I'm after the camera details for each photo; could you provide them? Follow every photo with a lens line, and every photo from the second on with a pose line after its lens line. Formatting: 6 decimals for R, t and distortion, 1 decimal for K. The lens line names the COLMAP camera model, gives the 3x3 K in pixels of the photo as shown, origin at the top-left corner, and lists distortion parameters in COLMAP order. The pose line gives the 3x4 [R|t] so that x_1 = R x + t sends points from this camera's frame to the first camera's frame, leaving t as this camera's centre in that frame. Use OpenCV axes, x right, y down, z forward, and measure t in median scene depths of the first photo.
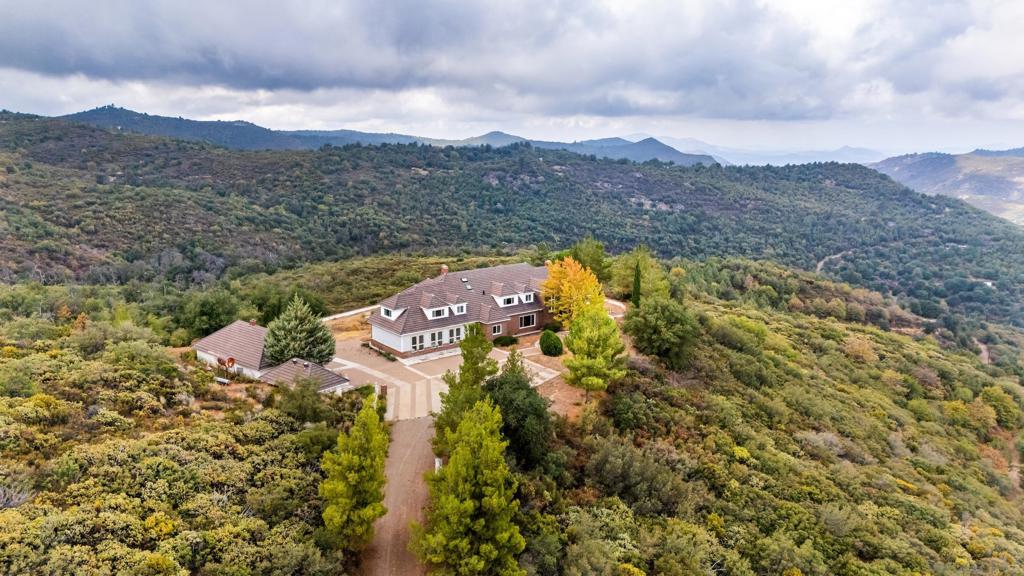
lens RADIAL K [[716.5, 0, 512.0], [0, 716.5, 288.0], [0, 0, 1]] dist [0.006312, -0.088423]
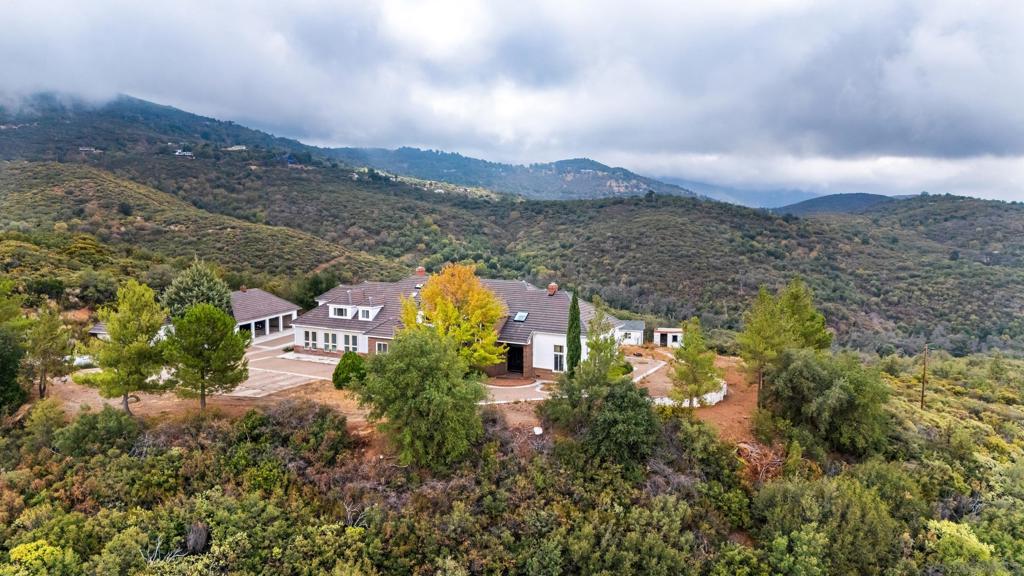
lens RADIAL K [[716.5, 0, 512.0], [0, 716.5, 288.0], [0, 0, 1]] dist [0.006312, -0.088423]
pose [[0.307983, 0.070800, -0.948754, 0.117477], [-0.193051, 0.981132, 0.010548, -0.006279], [0.931600, 0.179909, 0.315840, 0.144380]]
